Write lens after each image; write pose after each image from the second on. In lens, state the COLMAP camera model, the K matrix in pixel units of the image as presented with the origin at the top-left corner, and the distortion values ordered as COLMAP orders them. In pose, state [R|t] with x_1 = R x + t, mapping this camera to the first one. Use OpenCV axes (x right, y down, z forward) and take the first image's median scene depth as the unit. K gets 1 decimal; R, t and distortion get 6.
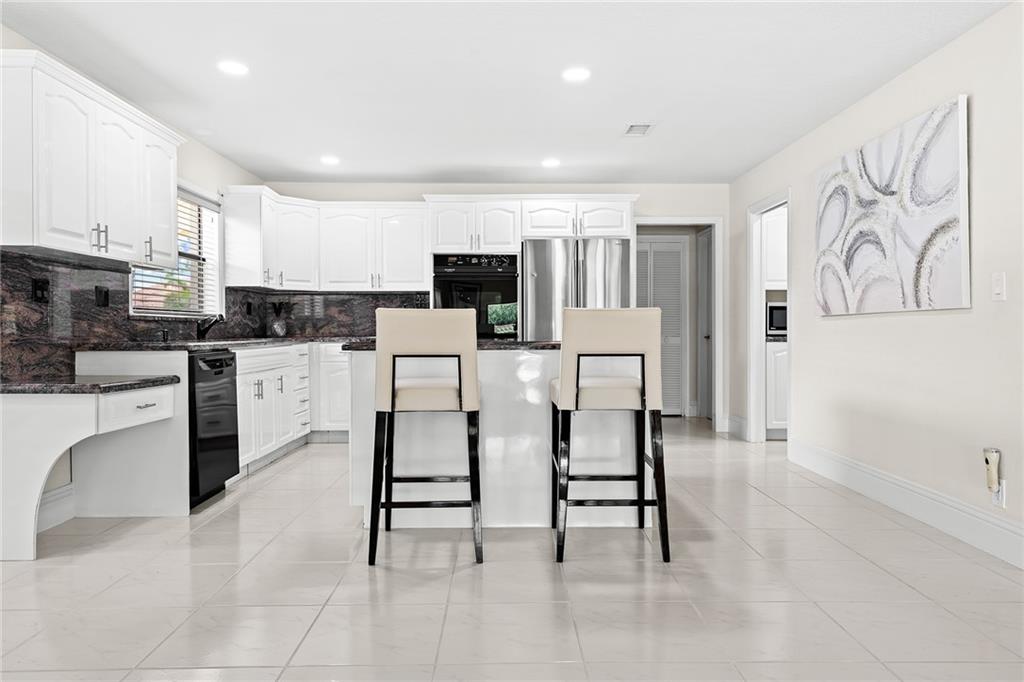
lens RADIAL K [[672.1, 0, 512.0], [0, 672.1, 341.0], [0, 0, 1]] dist [0.042551, -0.000813]
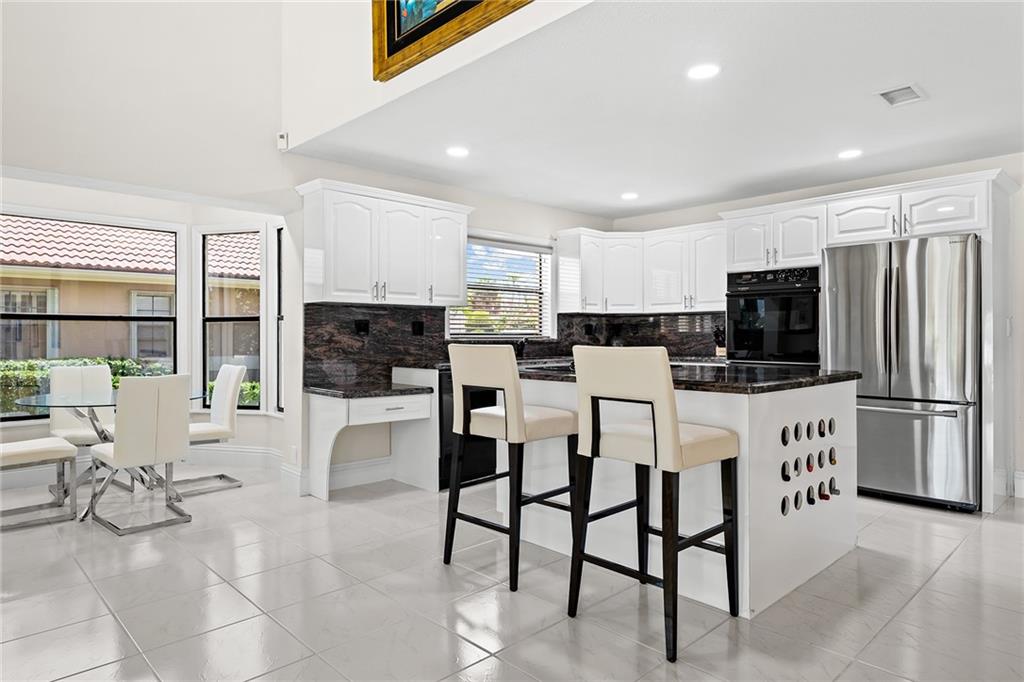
lens RADIAL K [[611.0, 0, 512.0], [0, 611.0, 341.0], [0, 0, 1]] dist [0.015925, -0.000192]
pose [[0.687999, 0.007961, -0.725668, 0.323308], [-0.014069, 0.999898, -0.002369, -0.026531], [0.725575, 0.011839, 0.688041, 0.180527]]
